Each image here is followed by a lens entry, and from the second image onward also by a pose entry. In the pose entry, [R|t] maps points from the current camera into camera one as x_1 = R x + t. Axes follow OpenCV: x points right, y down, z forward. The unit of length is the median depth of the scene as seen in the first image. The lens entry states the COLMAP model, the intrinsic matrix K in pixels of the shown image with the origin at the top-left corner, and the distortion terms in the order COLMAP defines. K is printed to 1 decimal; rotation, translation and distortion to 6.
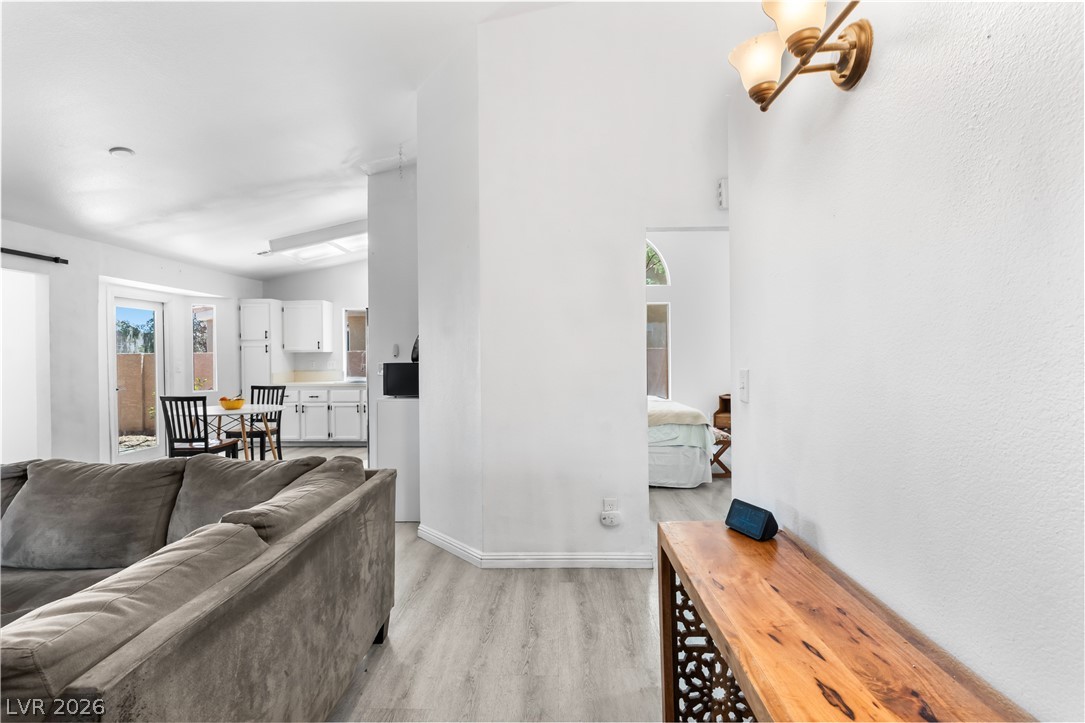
lens RADIAL K [[511.3, 0, 546.0], [0, 511.3, 358.1], [0, 0, 1]] dist [0.003736, -0.001081]
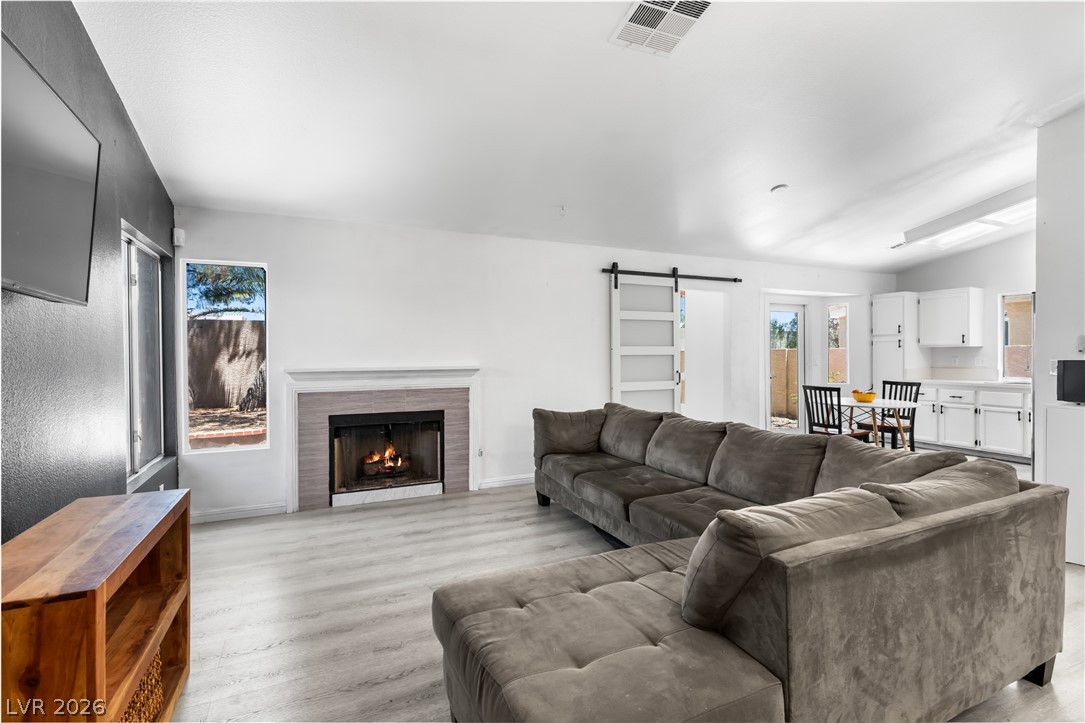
lens RADIAL K [[511.3, 0, 543.9], [0, 511.3, 358.3], [0, 0, 1]] dist [0.003736, -0.001081]
pose [[0.448407, 0.013797, -0.893723, 0.031355], [-0.004952, 0.999904, 0.012951, 0.000745], [0.893816, -0.001382, 0.448432, -0.061309]]
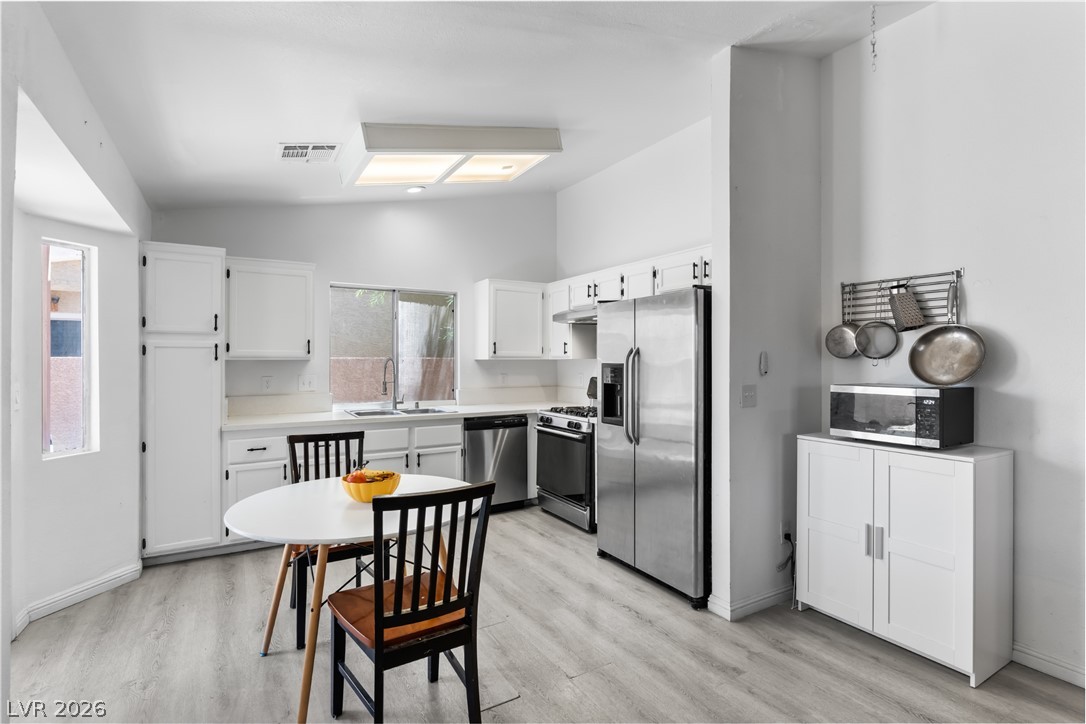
lens RADIAL K [[520.3, 0, 543.4], [0, 520.3, 359.8], [0, 0, 1]] dist [-0.003868, 0.001566]
pose [[0.843946, 0.010384, 0.536328, -0.876633], [-0.005730, 0.999930, -0.010344, -0.012547], [-0.536398, 0.005656, 0.843946, 0.688542]]
